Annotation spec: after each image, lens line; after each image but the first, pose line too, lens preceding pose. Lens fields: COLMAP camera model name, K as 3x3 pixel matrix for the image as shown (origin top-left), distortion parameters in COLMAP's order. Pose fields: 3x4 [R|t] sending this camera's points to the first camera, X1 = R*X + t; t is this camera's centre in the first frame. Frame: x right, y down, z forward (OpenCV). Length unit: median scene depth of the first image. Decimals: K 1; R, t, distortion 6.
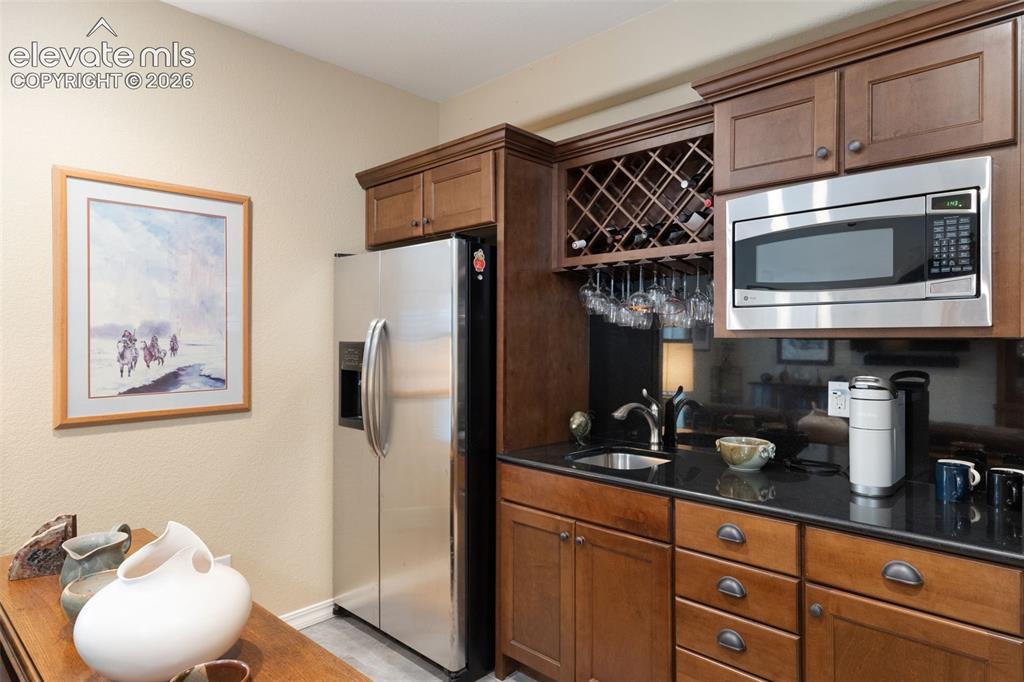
lens RADIAL K [[609.5, 0, 509.7], [0, 609.5, 340.5], [0, 0, 1]] dist [0.004852, -0.000690]
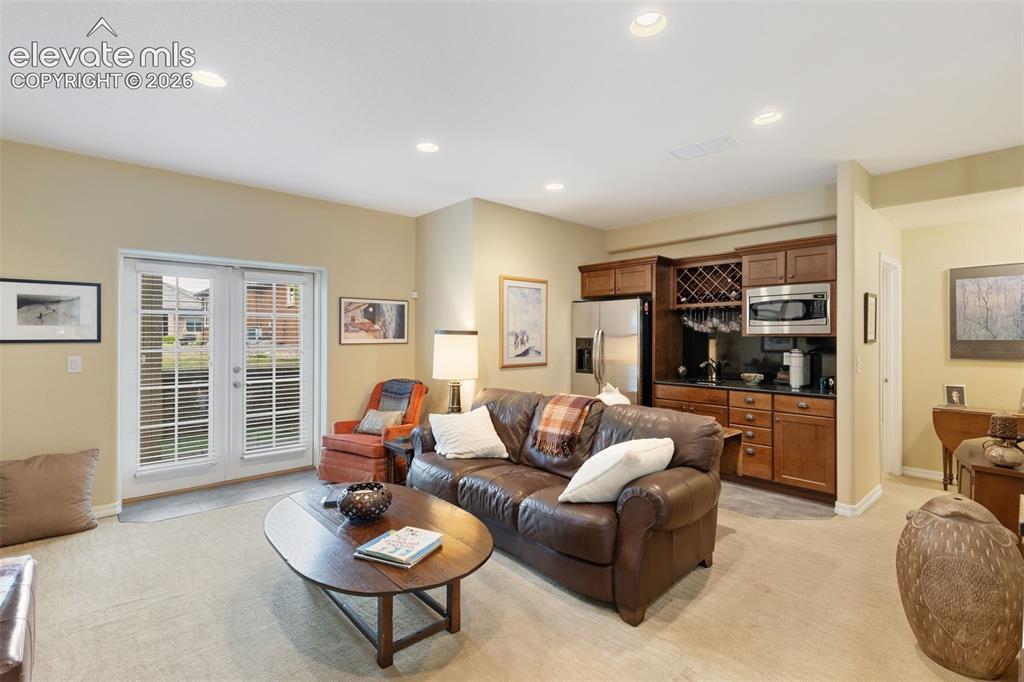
lens RADIAL K [[468.2, 0, 515.7], [0, 468.2, 338.1], [0, 0, 1]] dist [0.005013, 0.000371]
pose [[0.997893, 0.002427, -0.064842, -0.481597], [-0.002598, 0.999993, -0.002545, 0.009768], [0.064836, 0.002708, 0.997892, -1.047467]]
